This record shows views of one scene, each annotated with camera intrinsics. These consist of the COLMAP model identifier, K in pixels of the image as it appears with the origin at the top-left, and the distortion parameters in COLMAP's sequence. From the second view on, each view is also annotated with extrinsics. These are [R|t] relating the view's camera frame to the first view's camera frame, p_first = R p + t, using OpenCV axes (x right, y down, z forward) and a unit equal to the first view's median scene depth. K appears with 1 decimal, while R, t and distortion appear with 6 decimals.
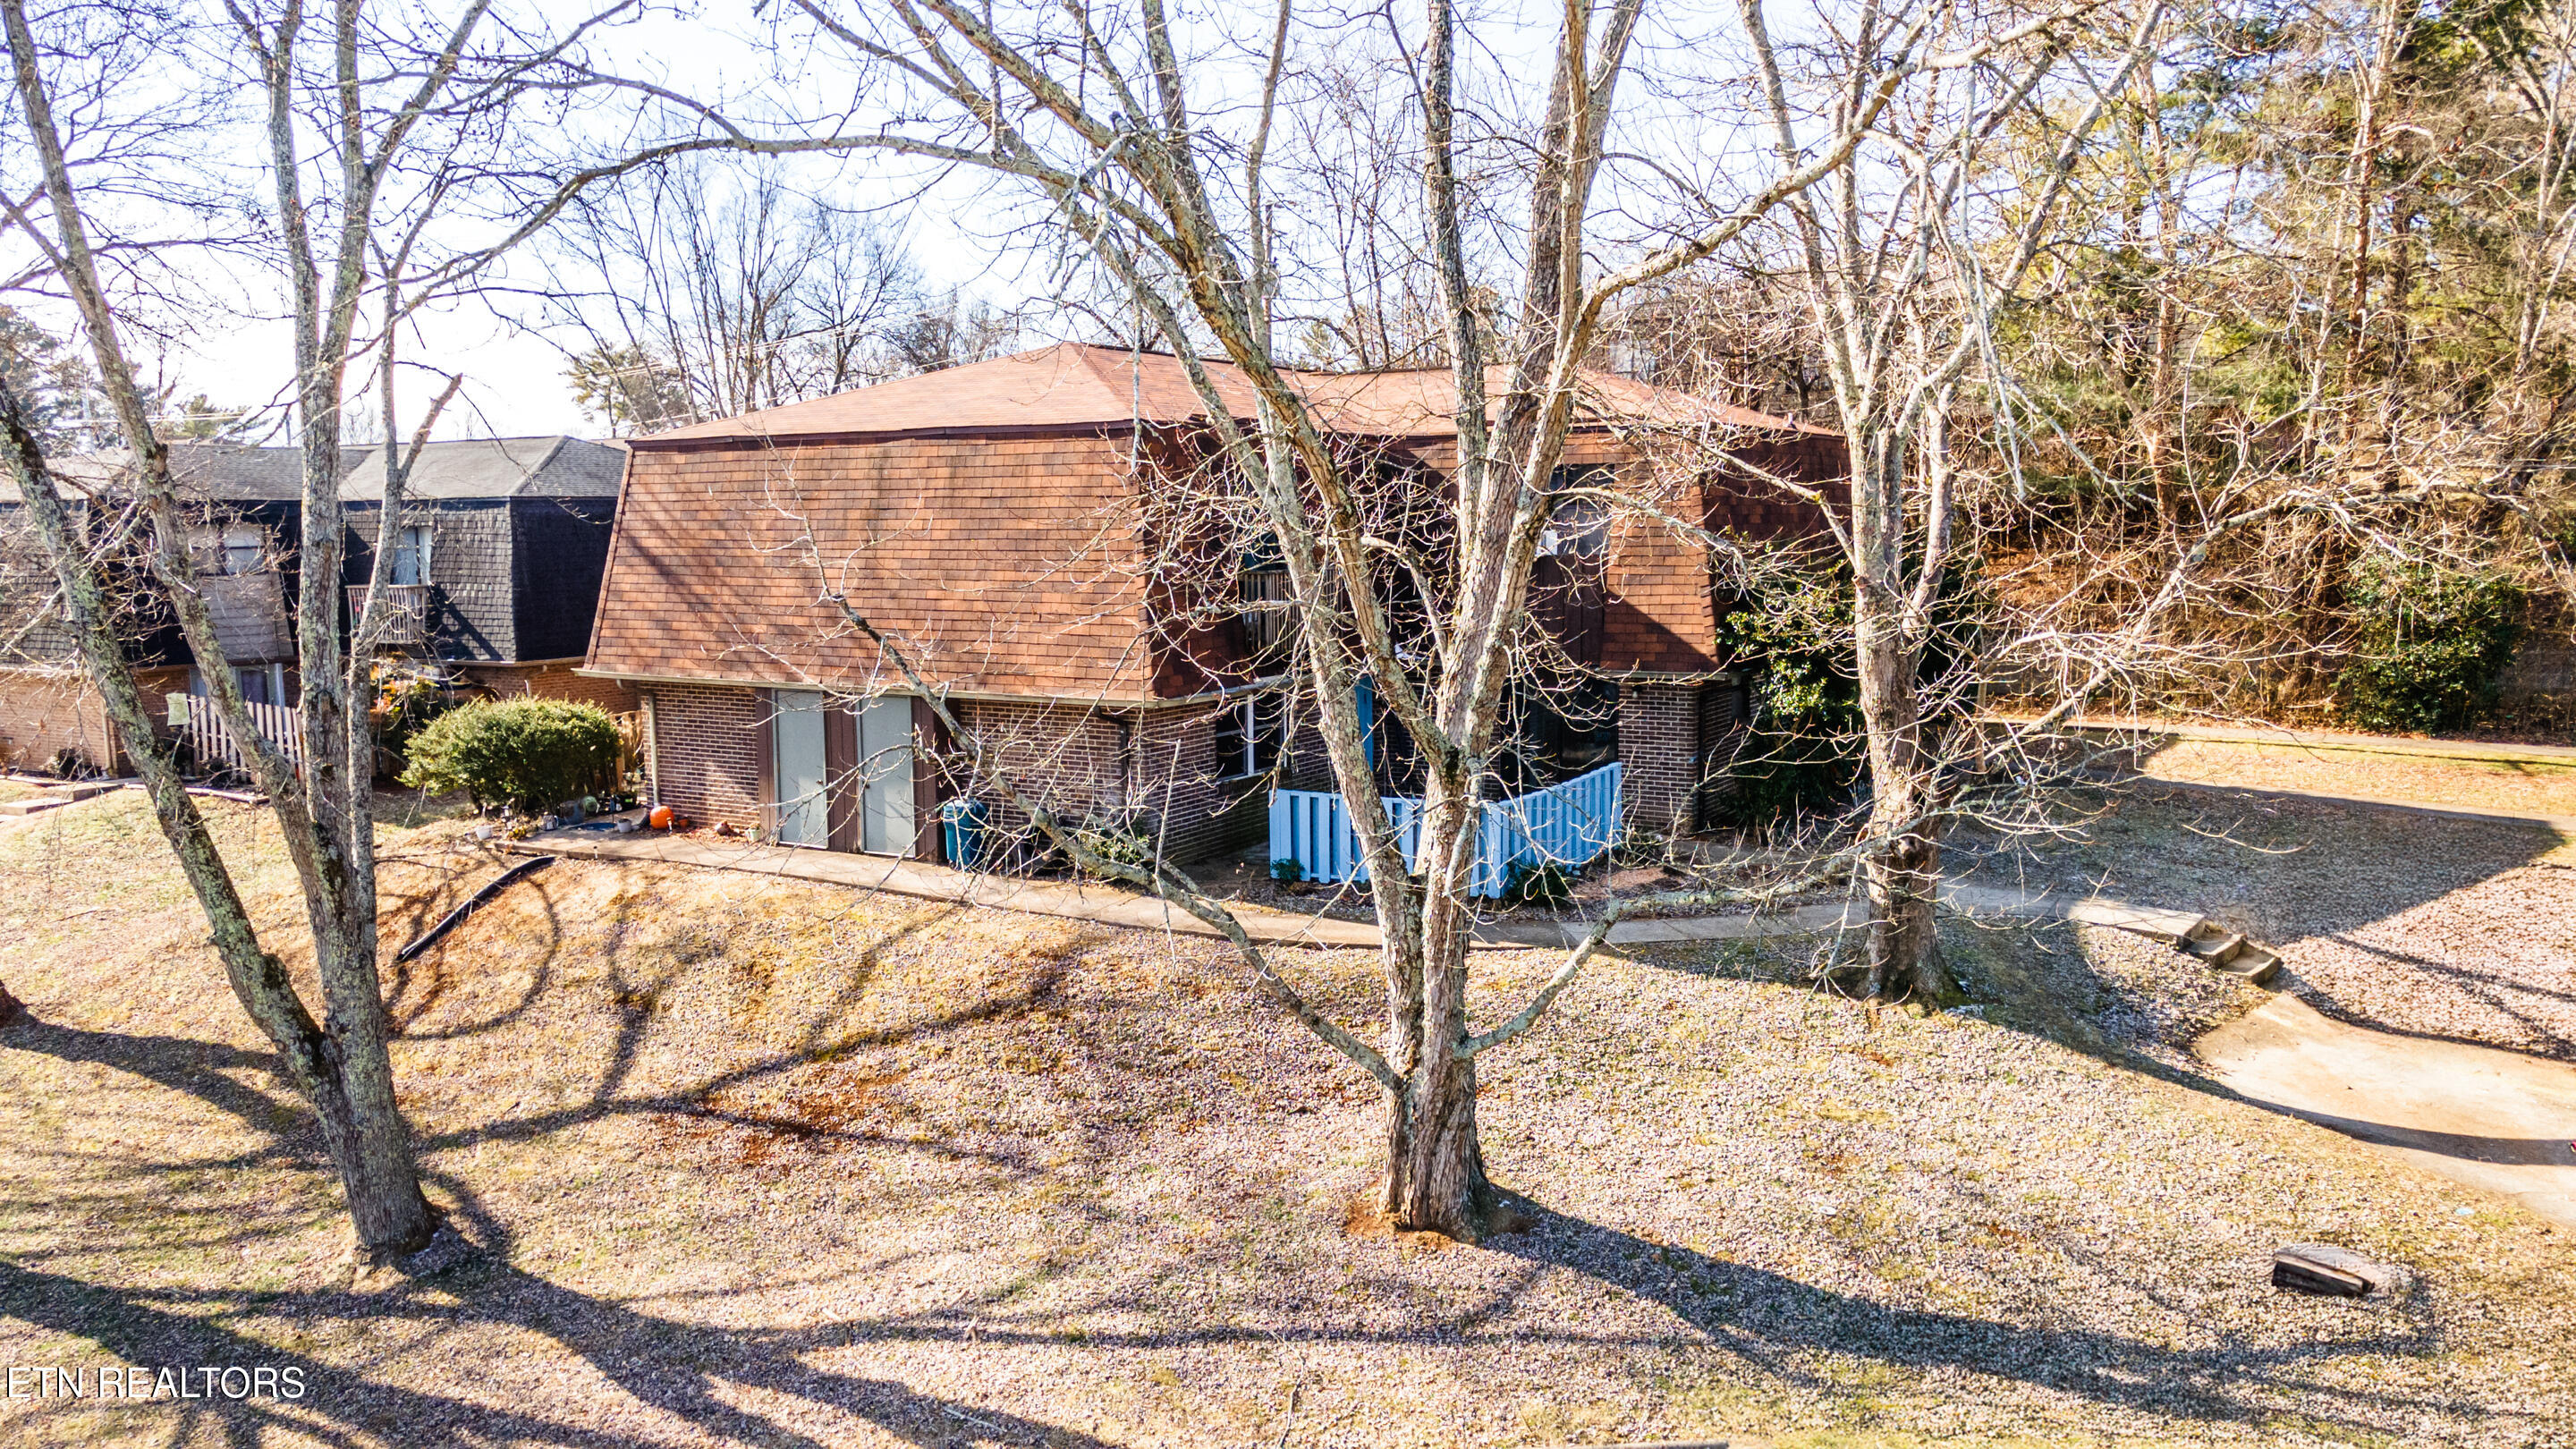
lens RADIAL K [[1894.8, 0, 1288.0], [0, 1894.8, 724.5], [0, 0, 1]] dist [0.003404, 0.064608]
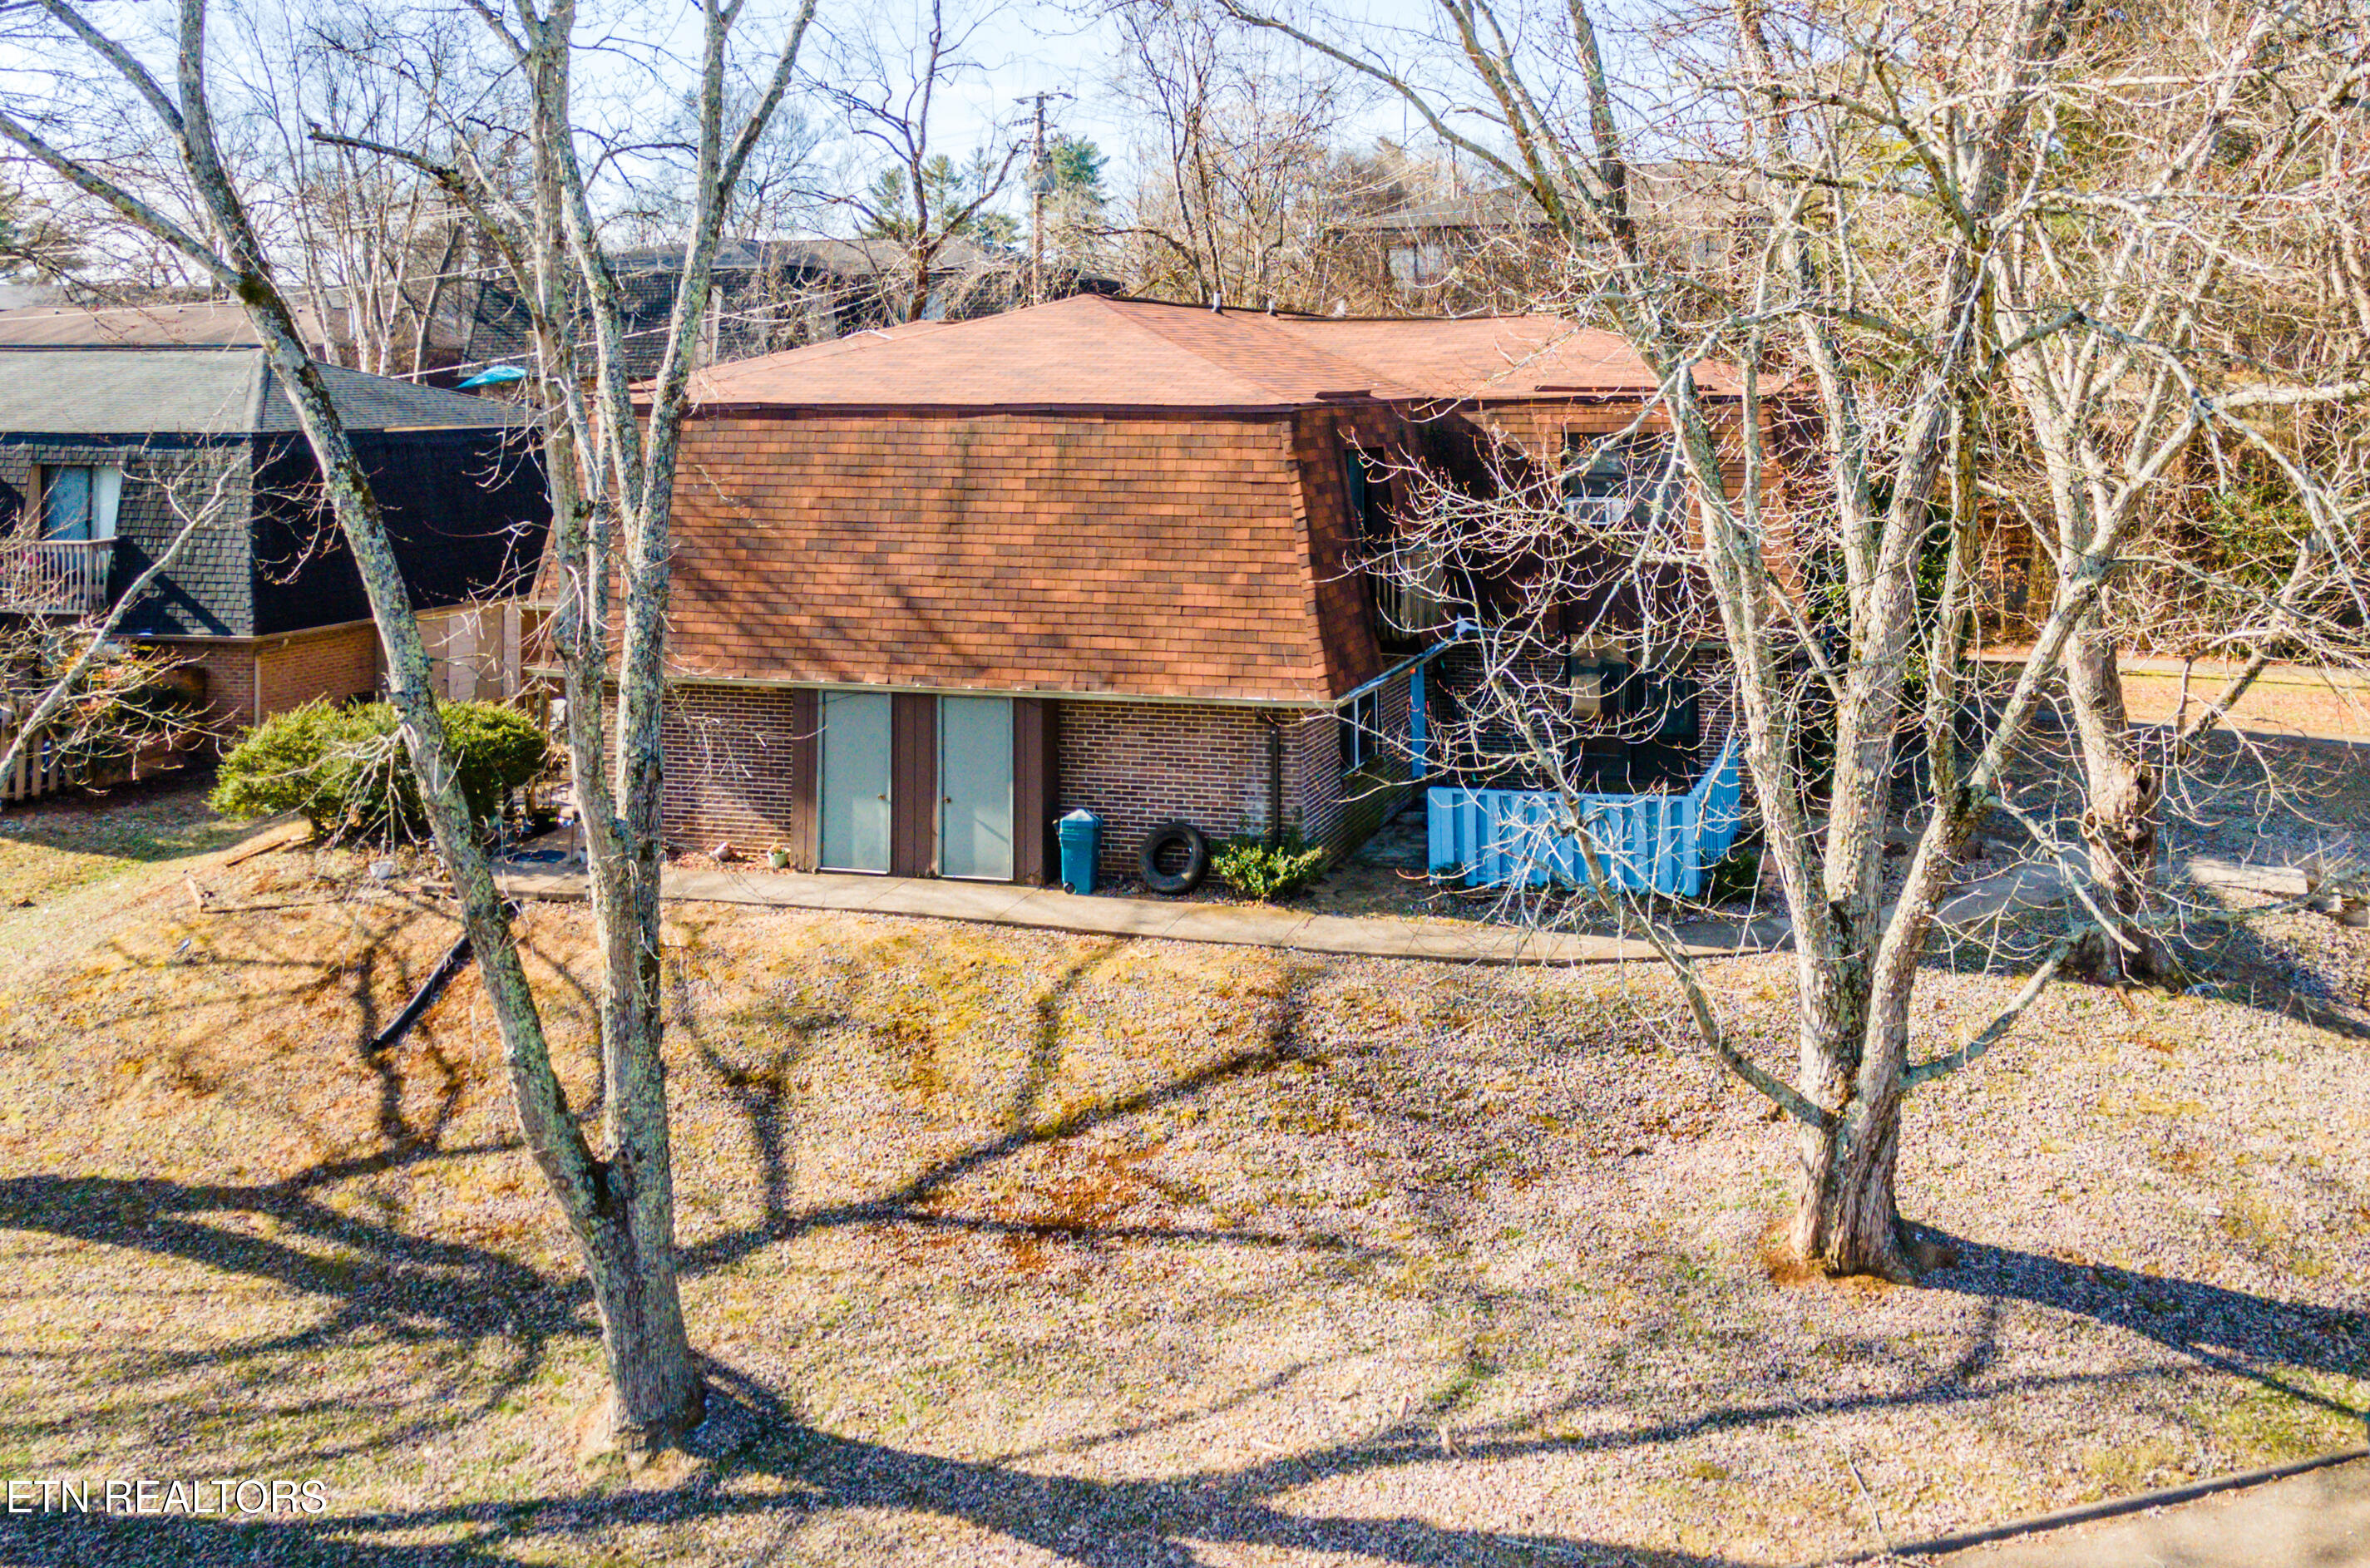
lens RADIAL K [[2131.9, 0, 1268.6], [0, 2131.9, 236.2], [0, 0, 1]] dist [-0.002373, 0.026886]
pose [[0.961183, 0.019865, 0.275194, -0.413644], [0.026275, 0.986282, -0.162966, -0.071506], [-0.274657, 0.163871, 0.947476, -0.043619]]
